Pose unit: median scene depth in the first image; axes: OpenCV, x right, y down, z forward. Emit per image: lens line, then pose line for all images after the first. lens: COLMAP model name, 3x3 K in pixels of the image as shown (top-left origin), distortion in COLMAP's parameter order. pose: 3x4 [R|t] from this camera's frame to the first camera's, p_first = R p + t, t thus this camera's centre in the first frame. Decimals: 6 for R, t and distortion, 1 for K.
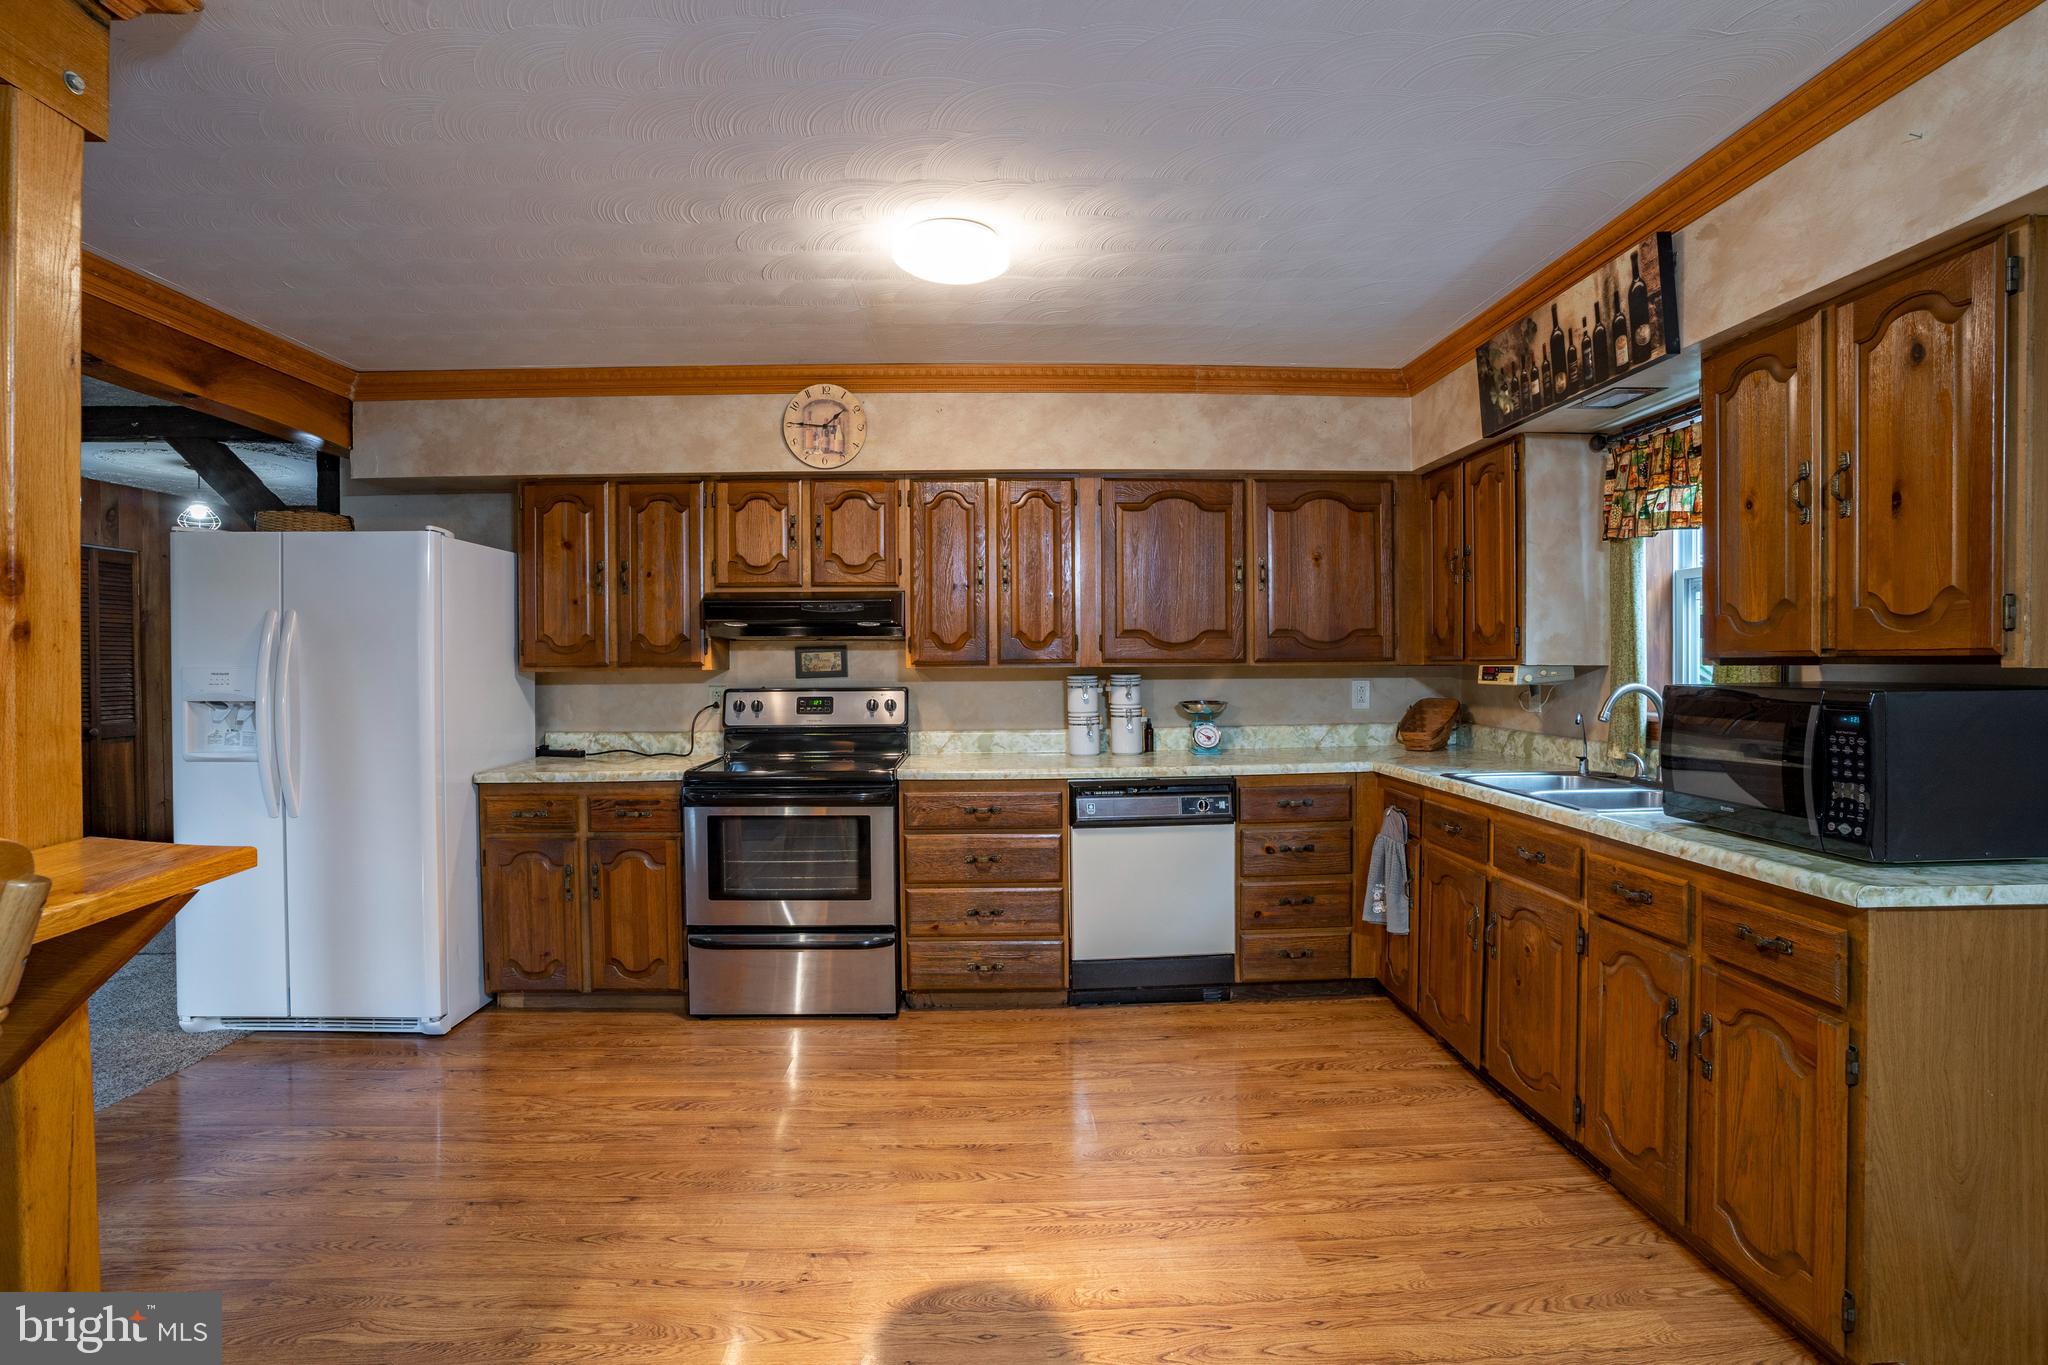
lens RADIAL K [[1020.5, 0, 1033.4], [0, 1020.5, 680.8], [0, 0, 1]] dist [-0.093460, 0.045796]
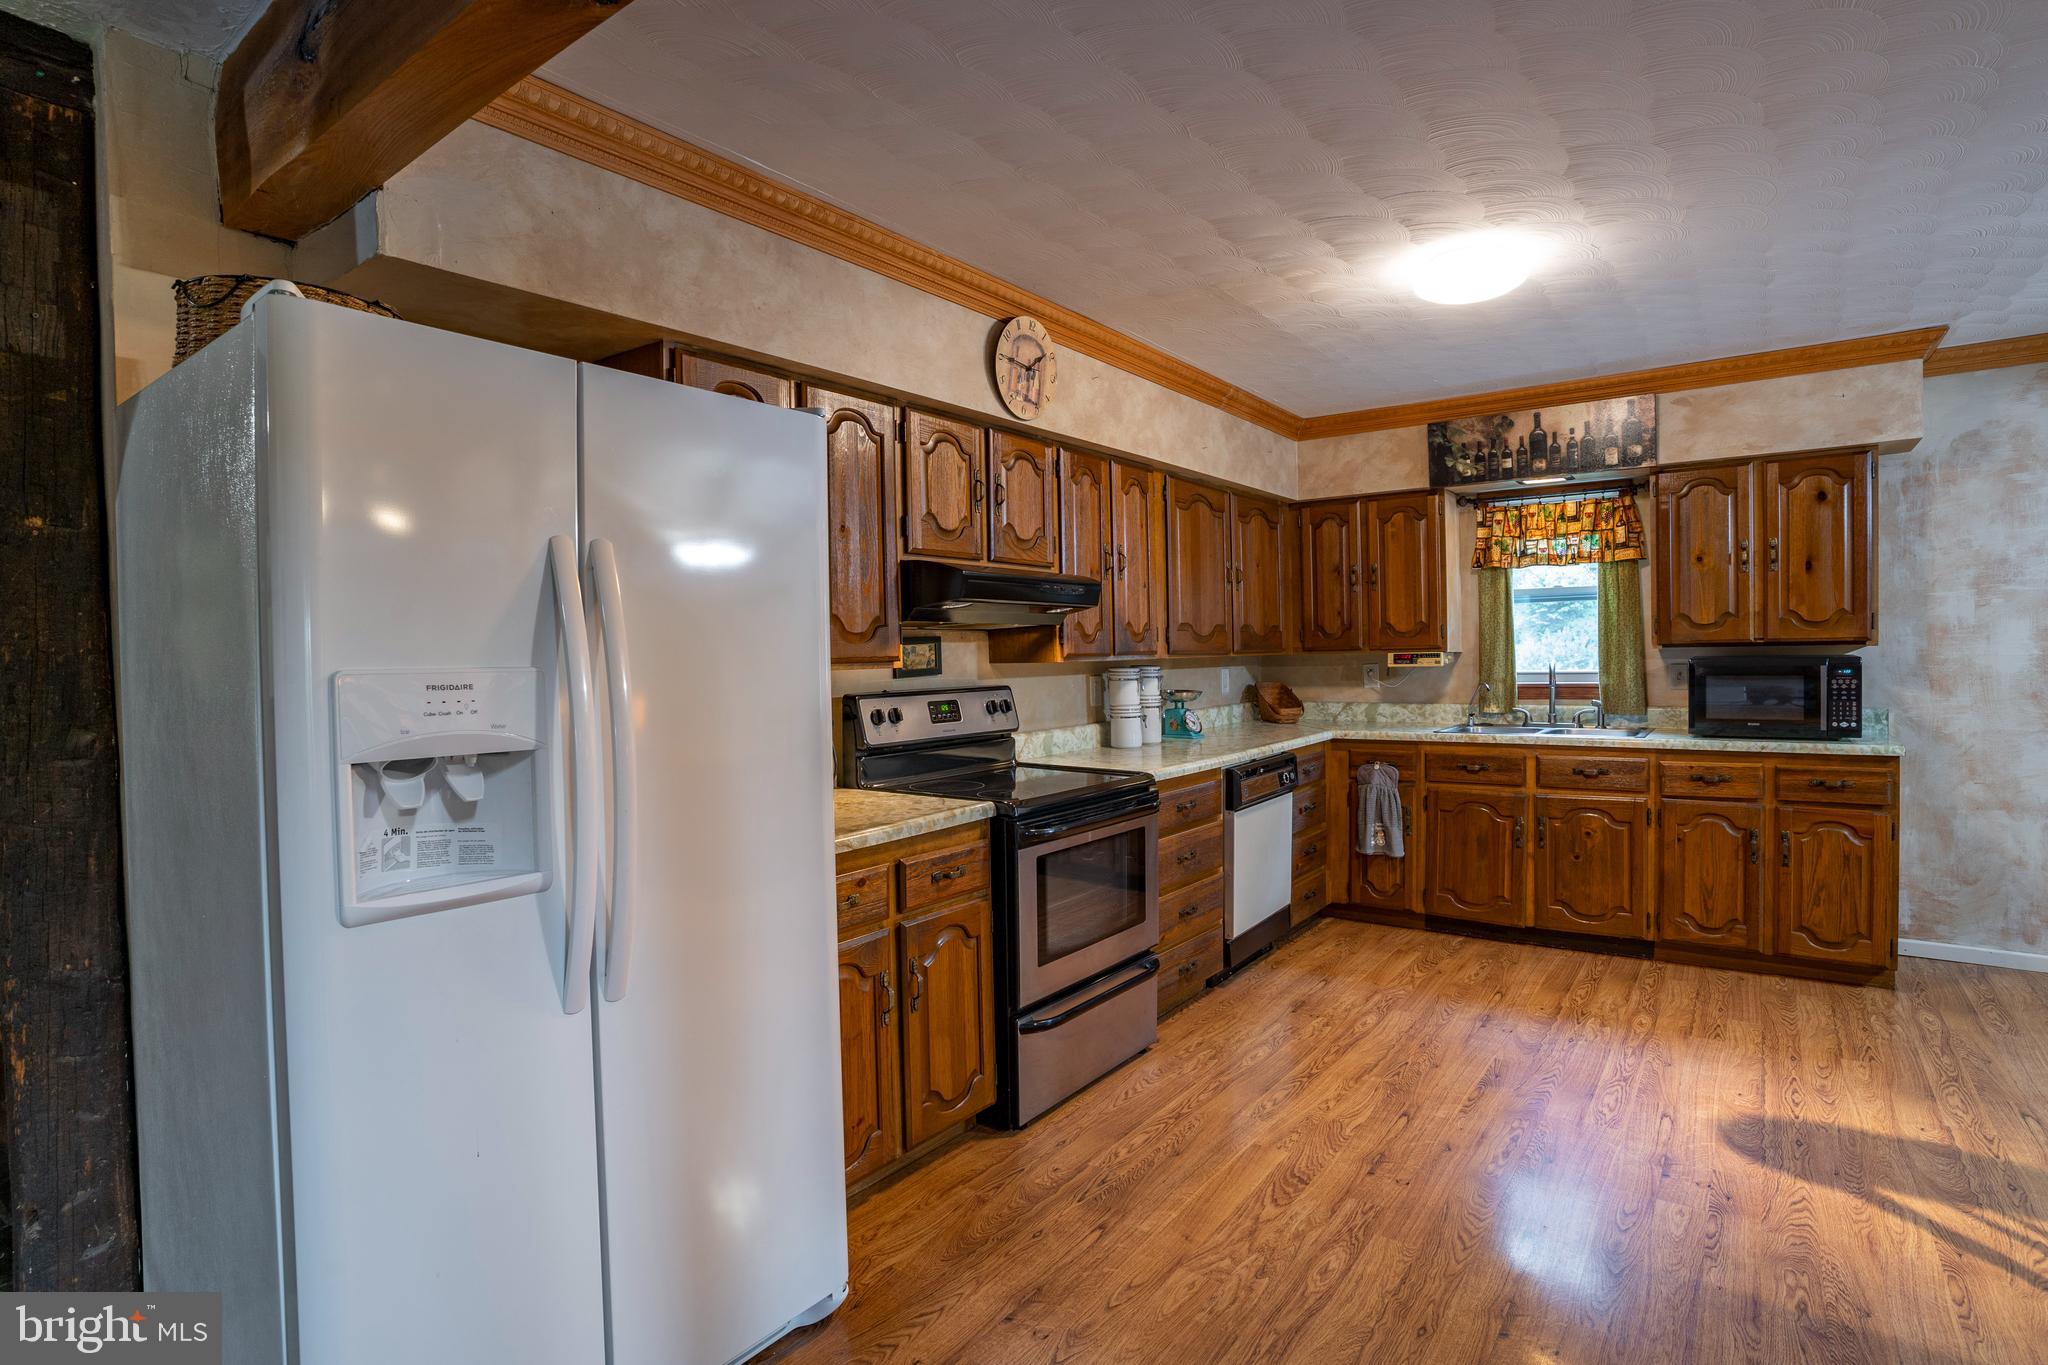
lens RADIAL K [[1020.5, 0, 1033.4], [0, 1020.5, 680.8], [0, 0, 1]] dist [-0.093460, 0.045796]
pose [[0.622842, -0.026614, 0.781895, -0.884334], [0.029901, 0.999501, 0.010203, -0.006100], [-0.781776, 0.017025, 0.623327, 0.503823]]
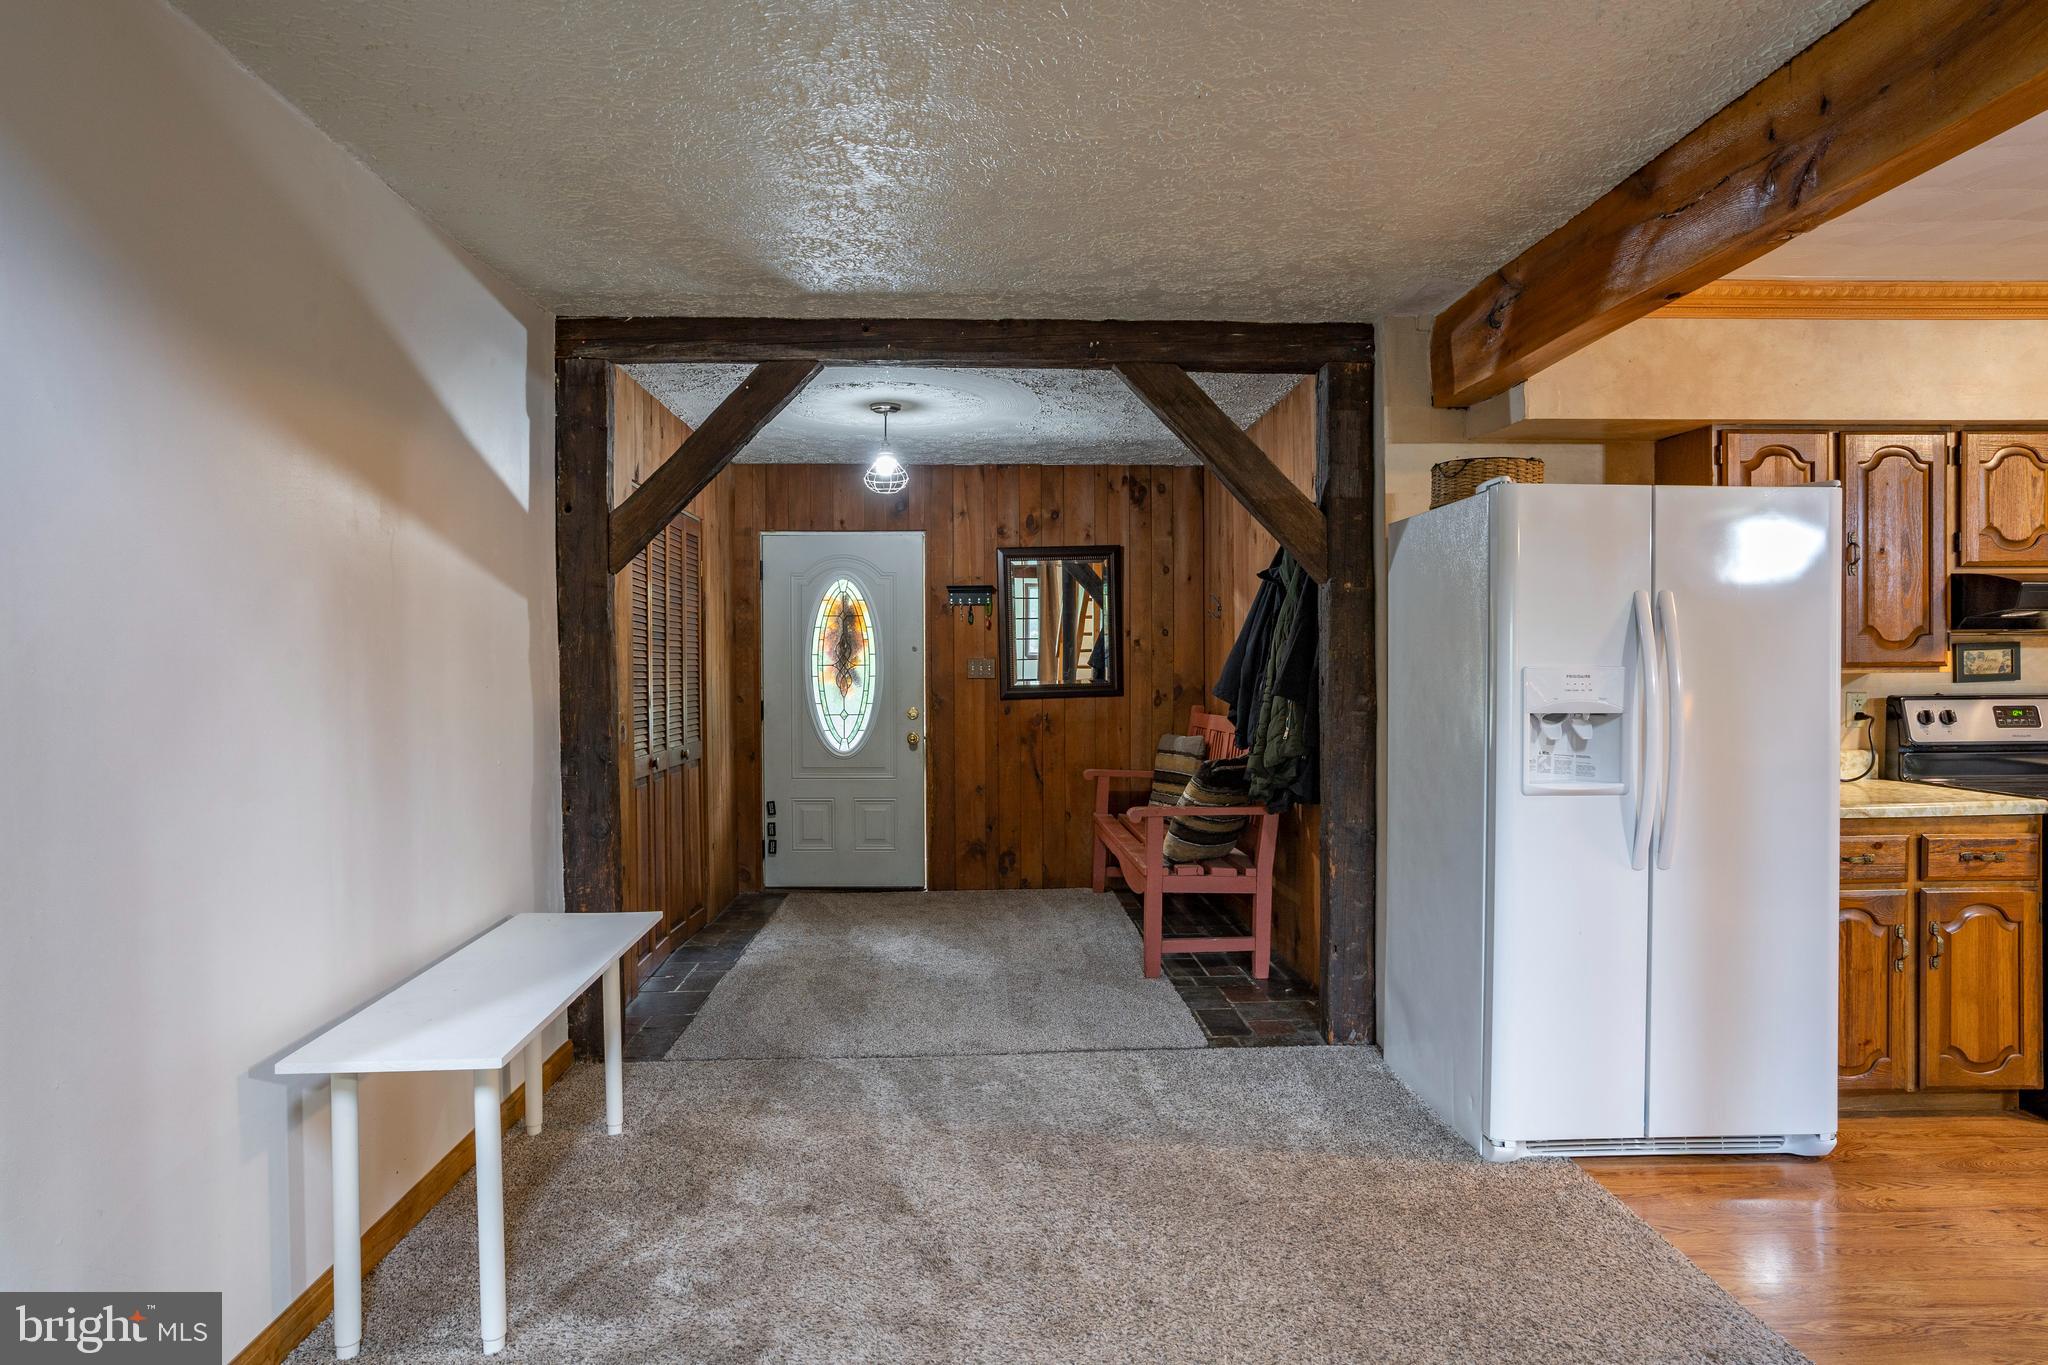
lens RADIAL K [[1178.0, 0, 1024.0], [0, 1178.0, 682.5], [0, 0, 1]] dist [-0.045211, 0.042805]
pose [[0.999962, -0.001031, 0.008686, -1.116623], [0.001071, 0.999989, -0.004525, 0.001010], [-0.008681, 0.004534, 0.999952, 0.105846]]
